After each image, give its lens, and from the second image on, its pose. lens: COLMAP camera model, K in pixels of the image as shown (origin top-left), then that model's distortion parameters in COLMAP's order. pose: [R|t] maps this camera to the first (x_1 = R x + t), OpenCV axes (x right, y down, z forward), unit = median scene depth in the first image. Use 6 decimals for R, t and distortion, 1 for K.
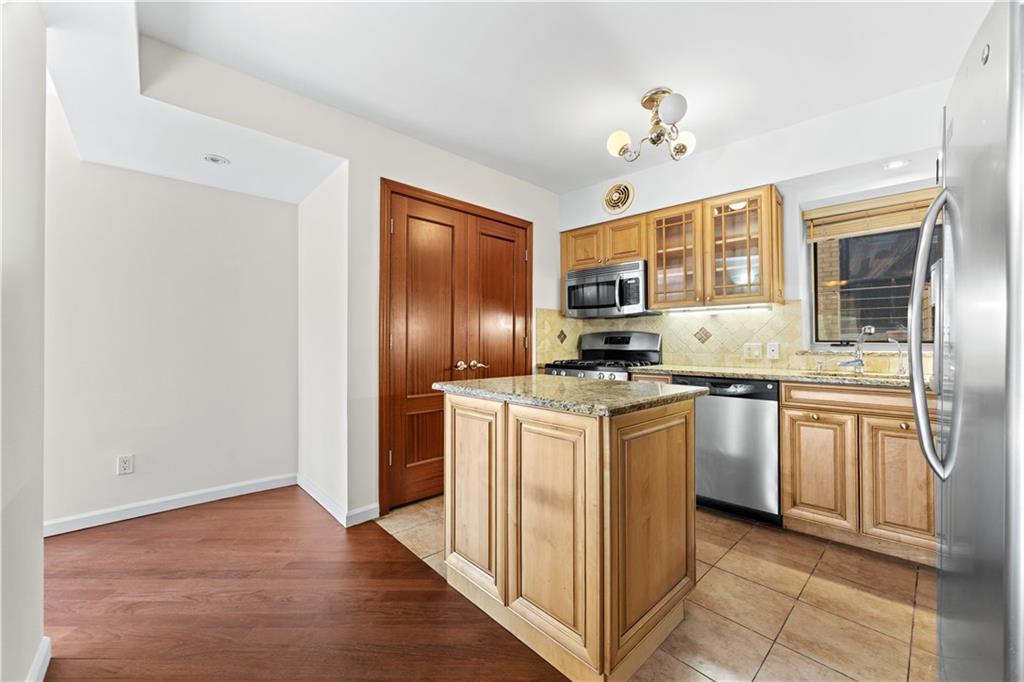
lens RADIAL K [[395.3, 0, 509.6], [0, 395.3, 342.6], [0, 0, 1]] dist [0.000646, 0.000079]
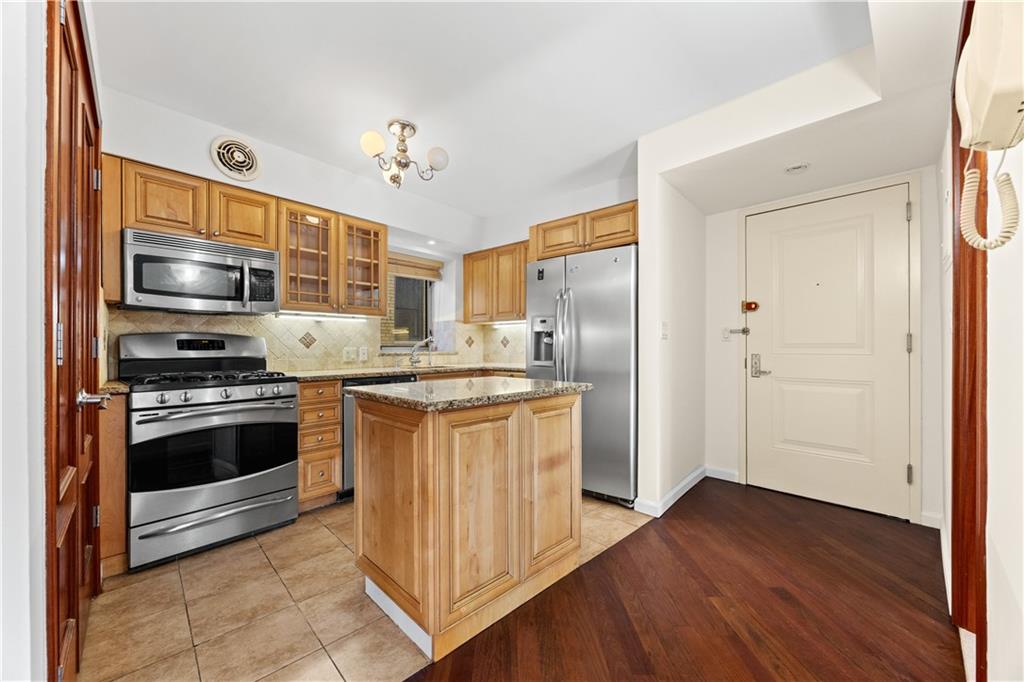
lens RADIAL K [[395.3, 0, 509.6], [0, 395.3, 342.6], [0, 0, 1]] dist [0.000646, 0.000079]
pose [[-0.021795, 0.009819, 0.999714, -0.561378], [0.002456, 0.999949, -0.009768, -0.001253], [-0.999759, 0.002242, -0.021818, 0.547440]]
